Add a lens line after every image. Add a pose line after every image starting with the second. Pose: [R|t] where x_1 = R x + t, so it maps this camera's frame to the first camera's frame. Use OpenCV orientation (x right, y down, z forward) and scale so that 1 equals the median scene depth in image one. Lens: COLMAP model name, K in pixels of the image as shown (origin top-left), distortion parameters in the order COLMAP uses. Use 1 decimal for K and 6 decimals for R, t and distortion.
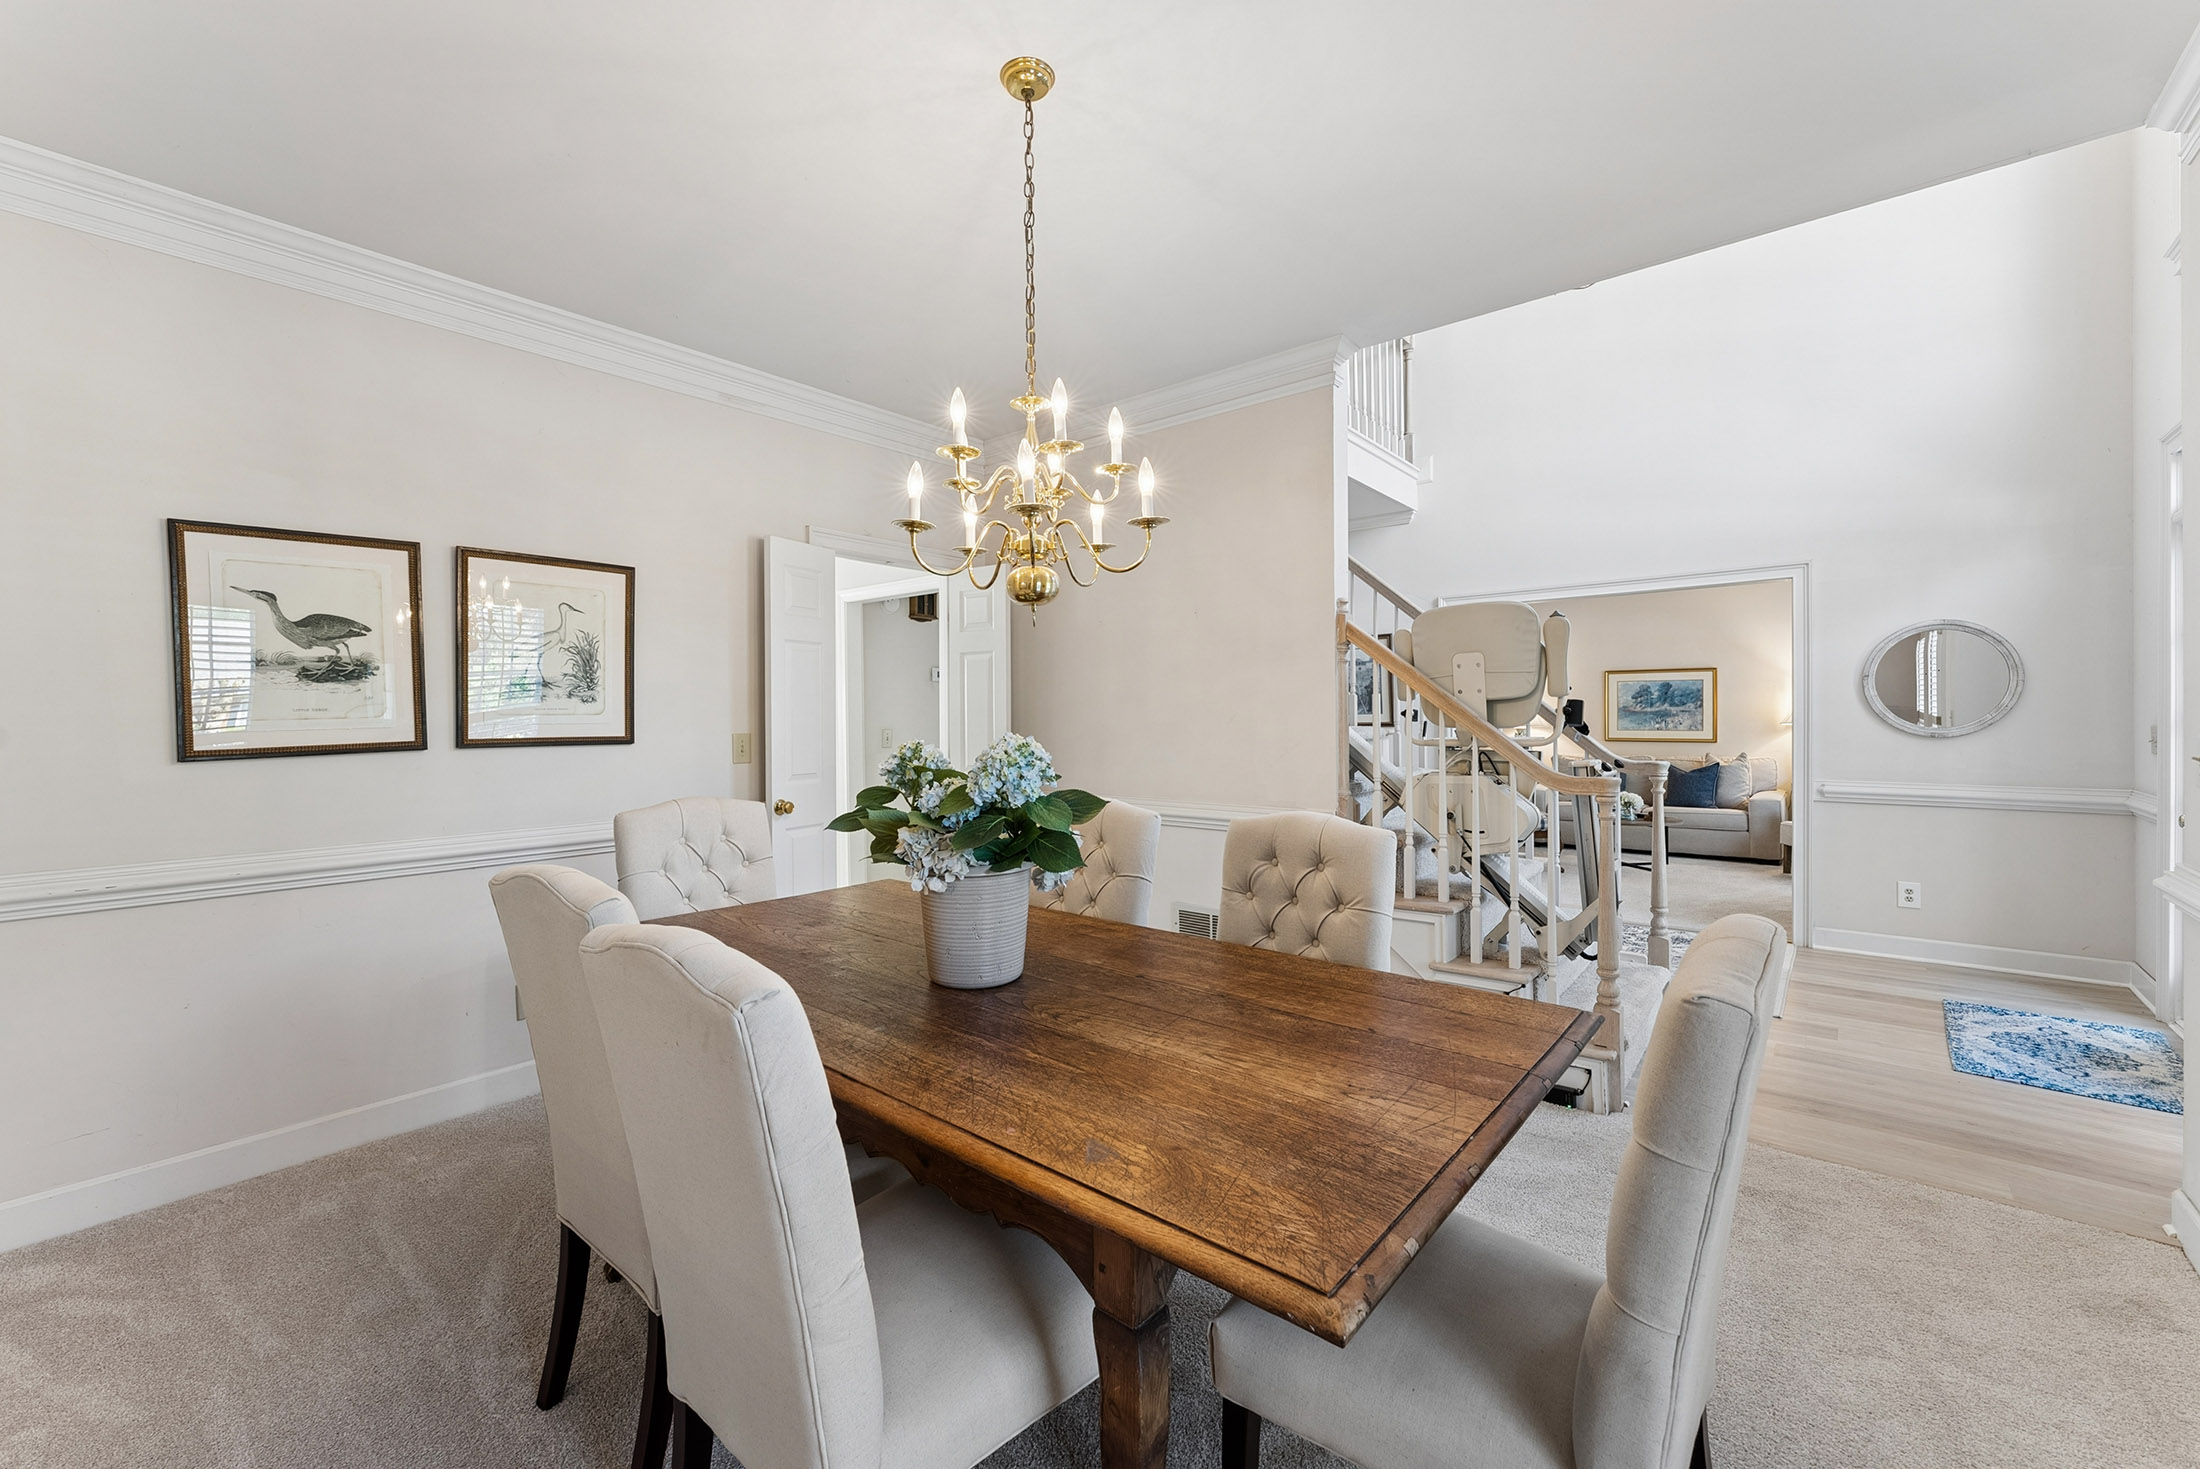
lens RADIAL K [[879.5, 0, 1095.1], [0, 879.5, 723.3], [0, 0, 1]] dist [-0.011755, -0.000099]
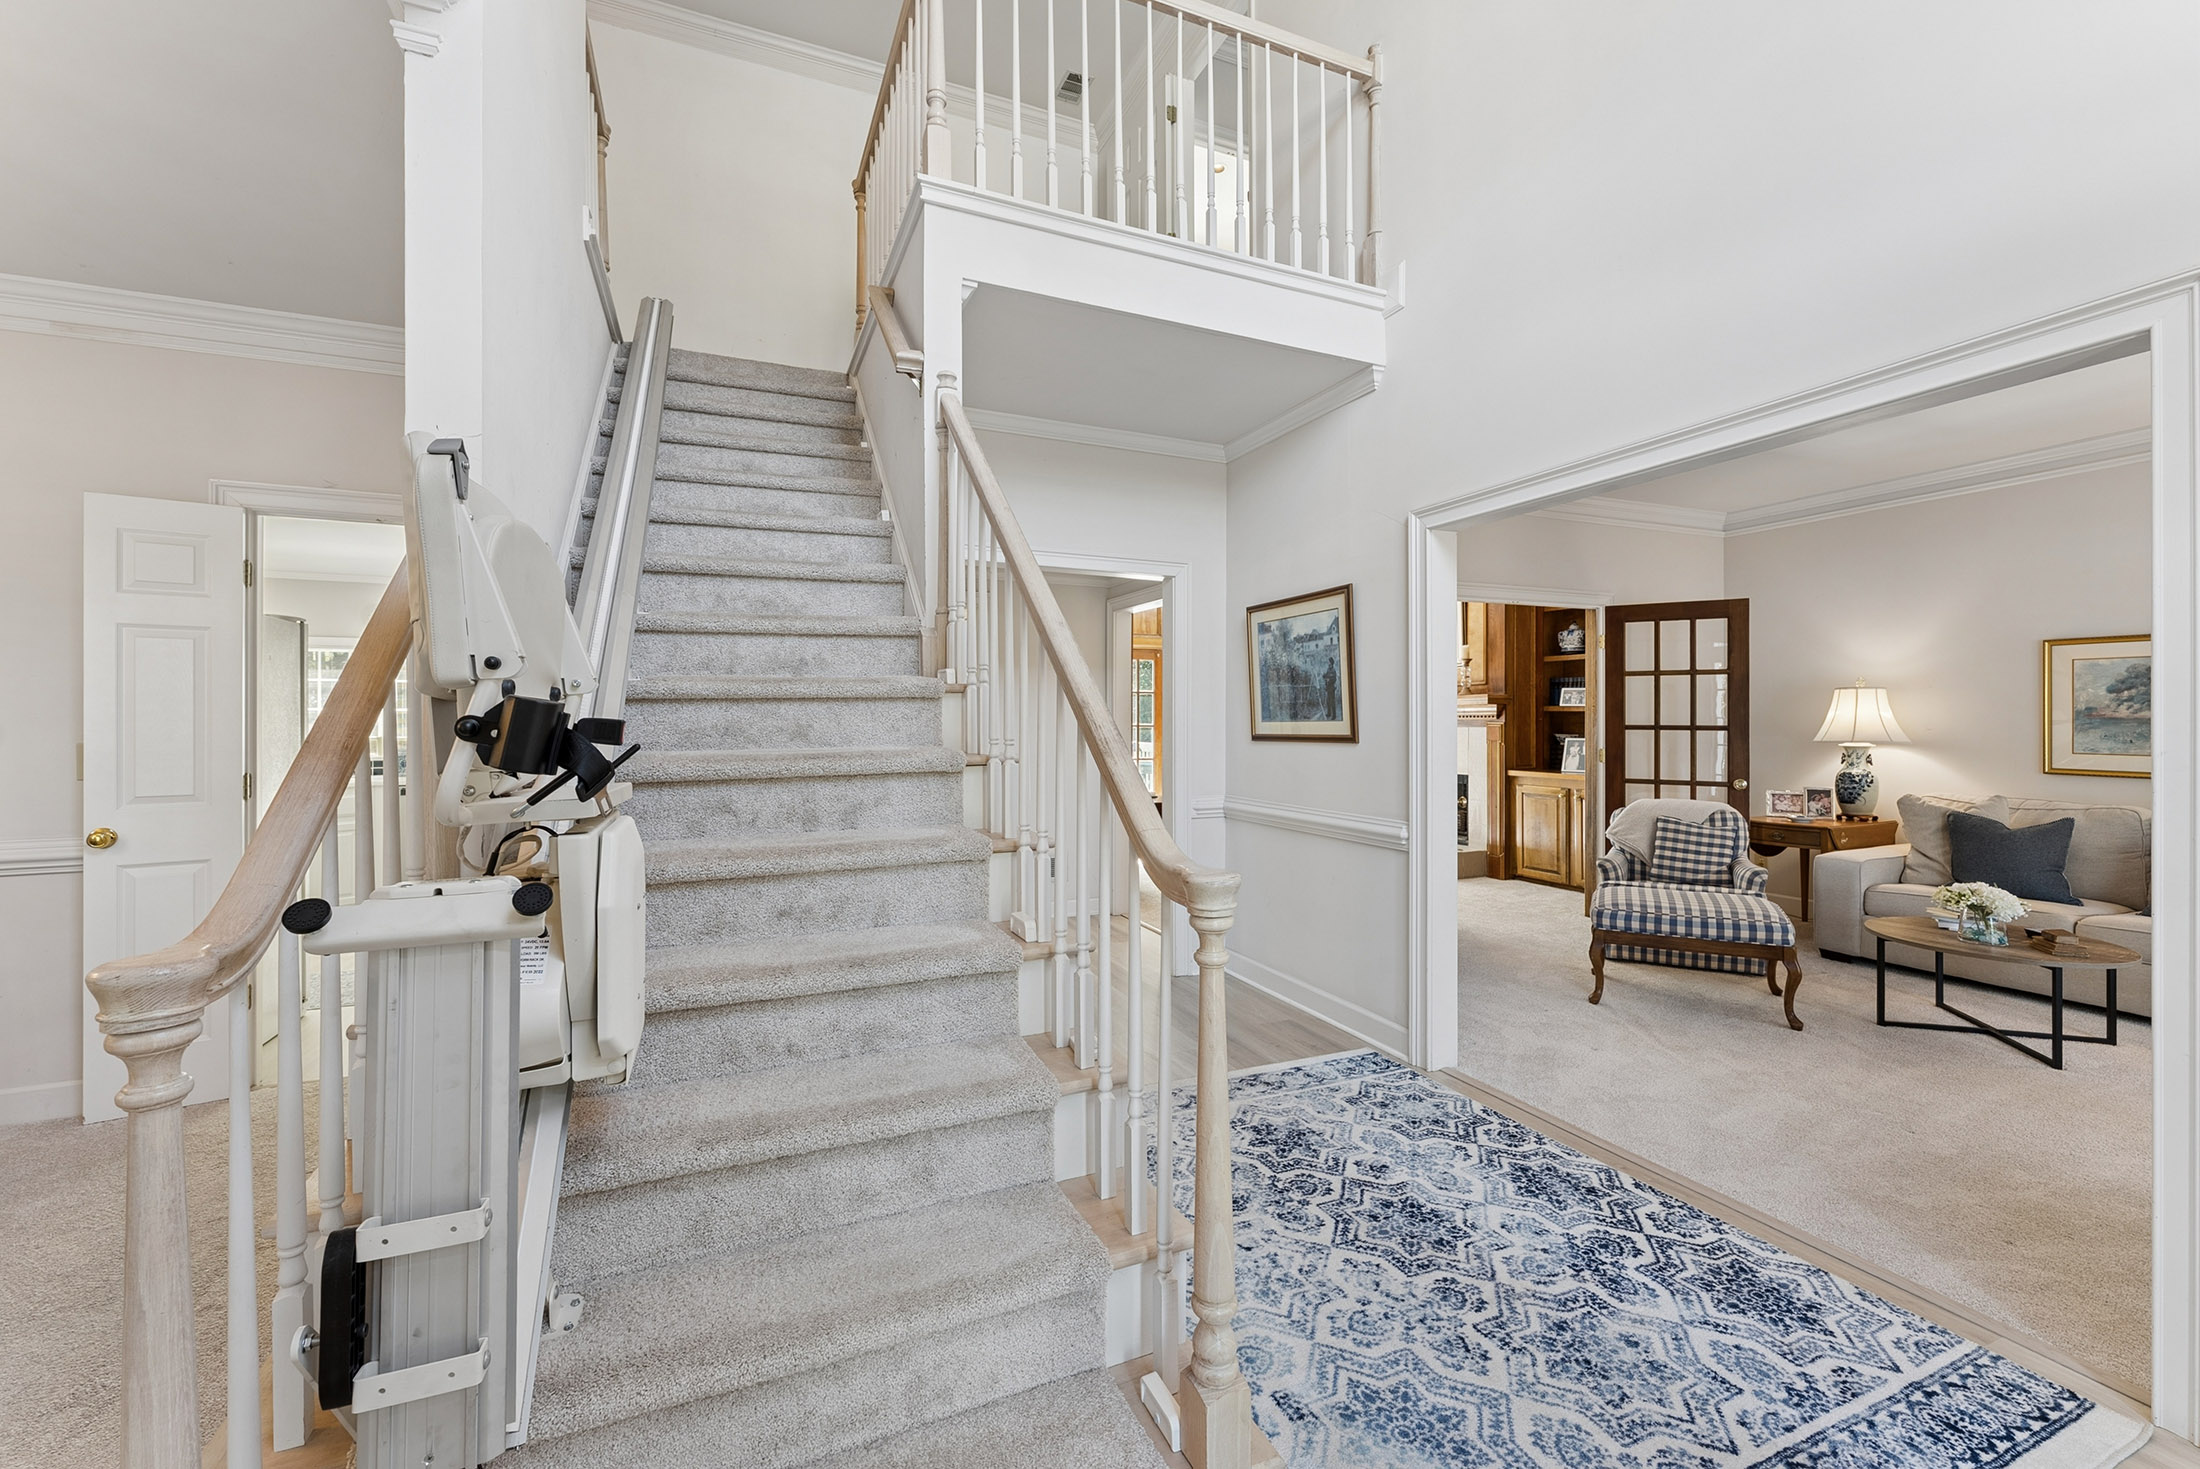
lens RADIAL K [[898.2, 0, 1091.8], [0, 898.2, 709.6], [0, 0, 1]] dist [0.000306, -0.000376]
pose [[0.895986, 0.003959, -0.444066, 1.063164], [-0.008864, 0.999920, -0.008970, -0.026795], [0.443995, 0.011973, 0.895949, 0.911997]]
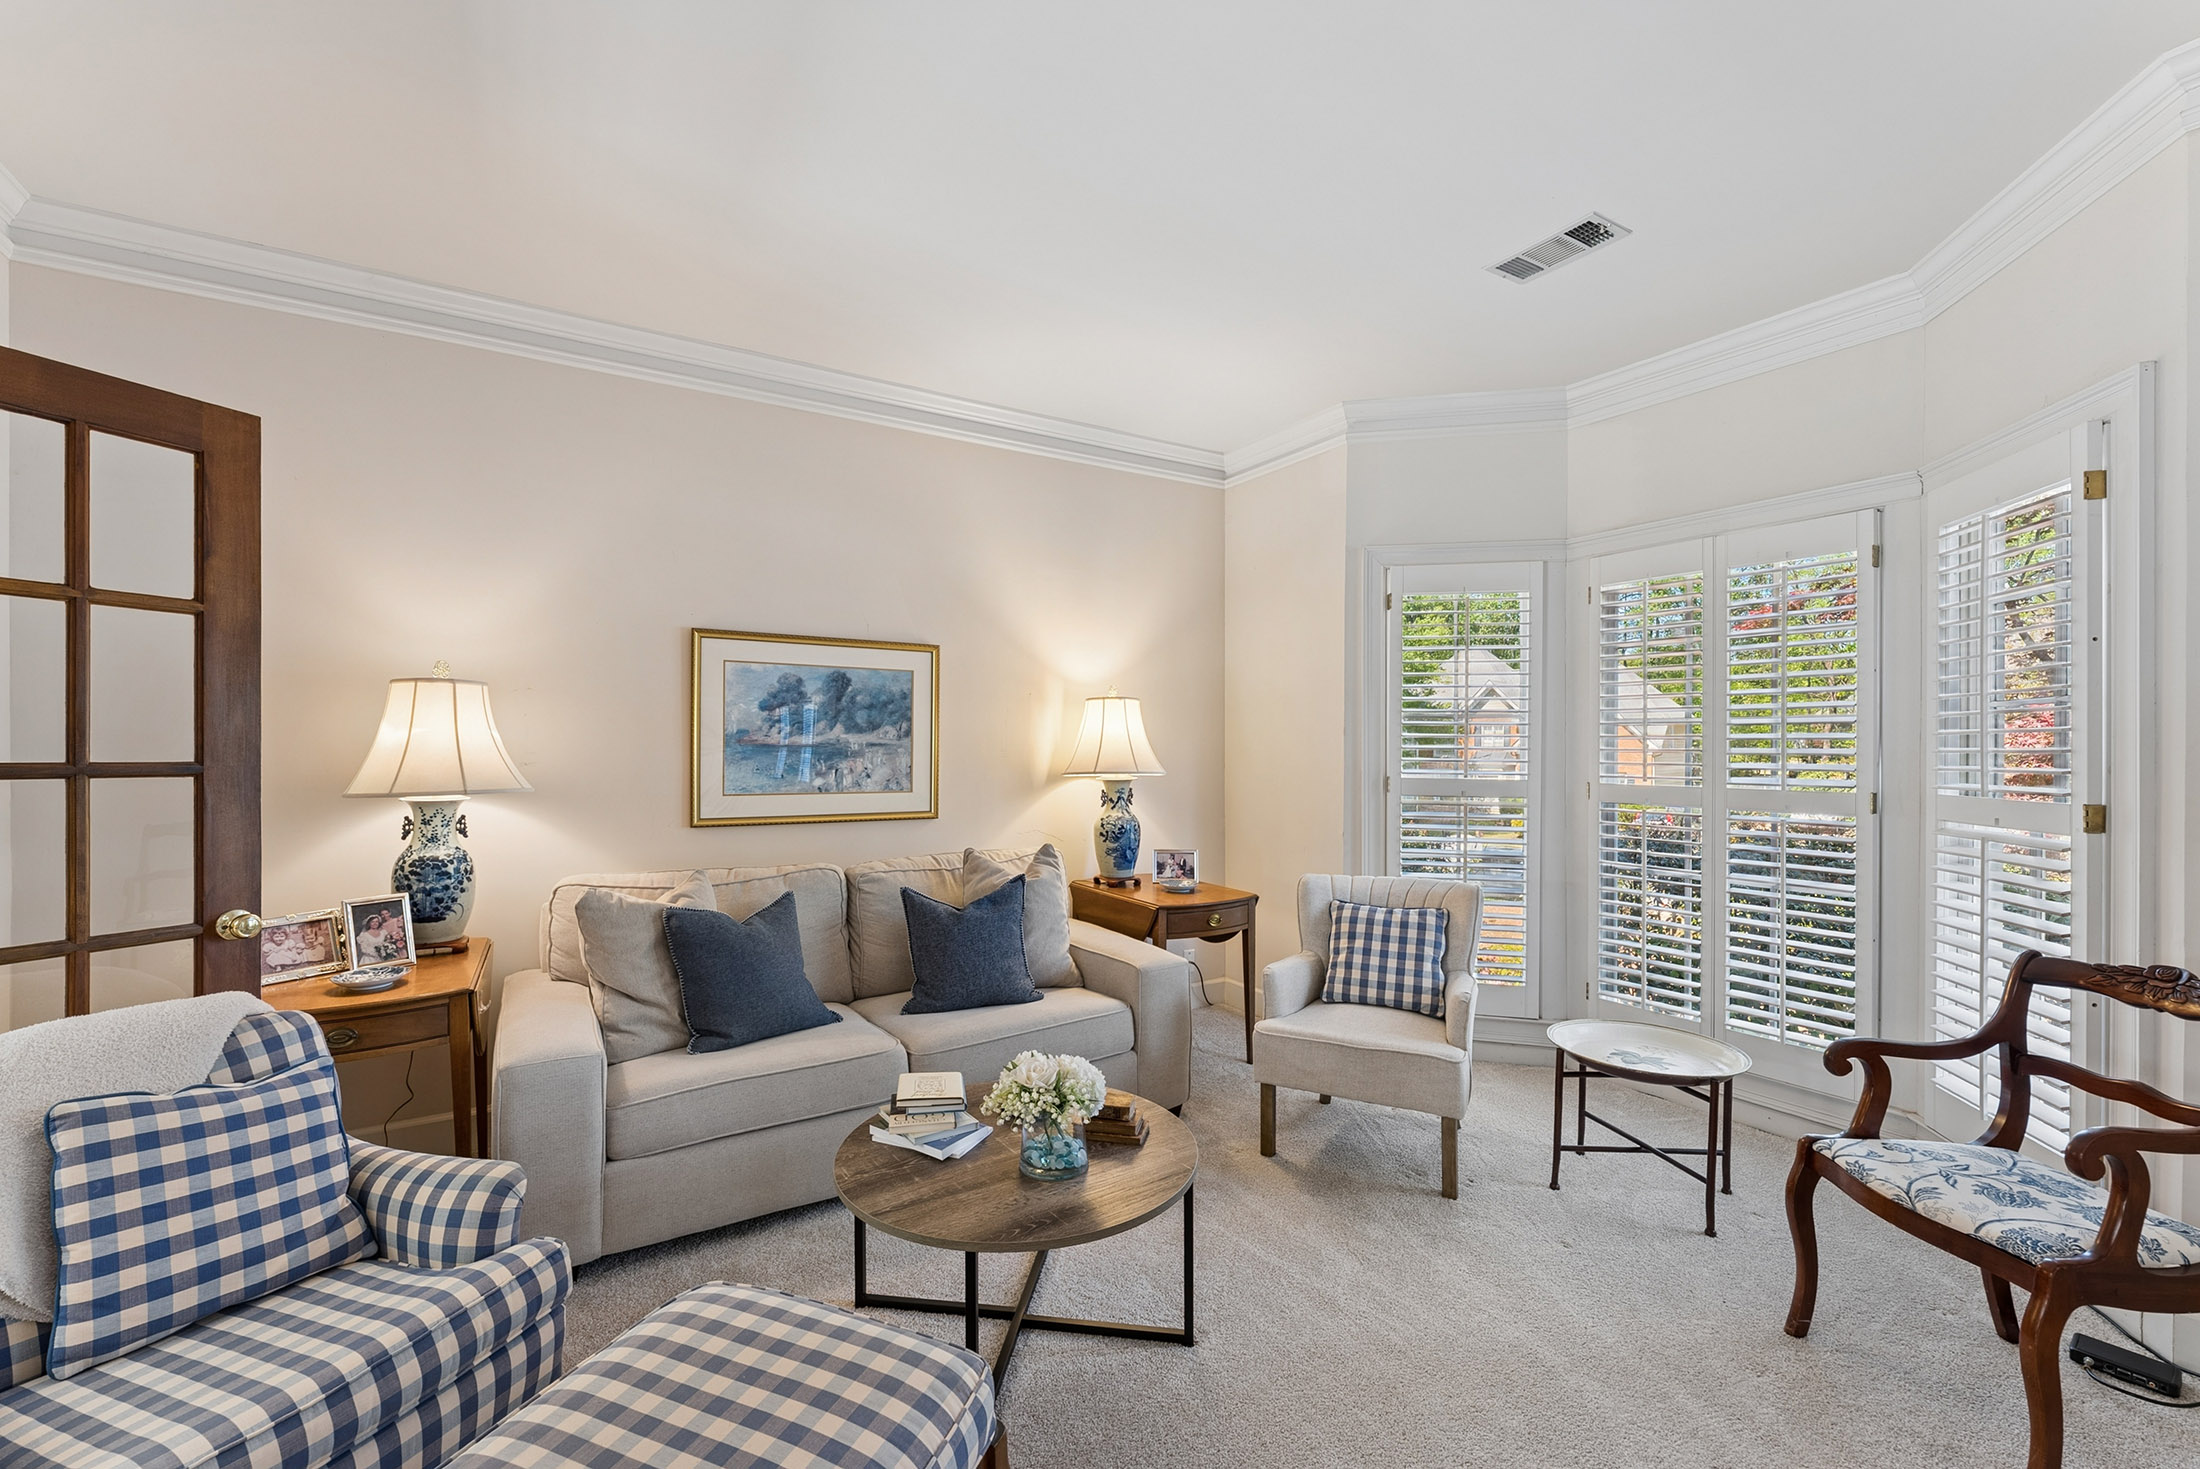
lens RADIAL K [[901.7, 0, 1096.0], [0, 901.7, 752.6], [0, 0, 1]] dist [-0.000347, -0.000276]
pose [[0.308125, 0.006013, 0.951327, 0.990020], [-0.000264, 0.999981, -0.006234, -0.024570], [-0.951346, 0.001670, 0.308121, 2.511120]]
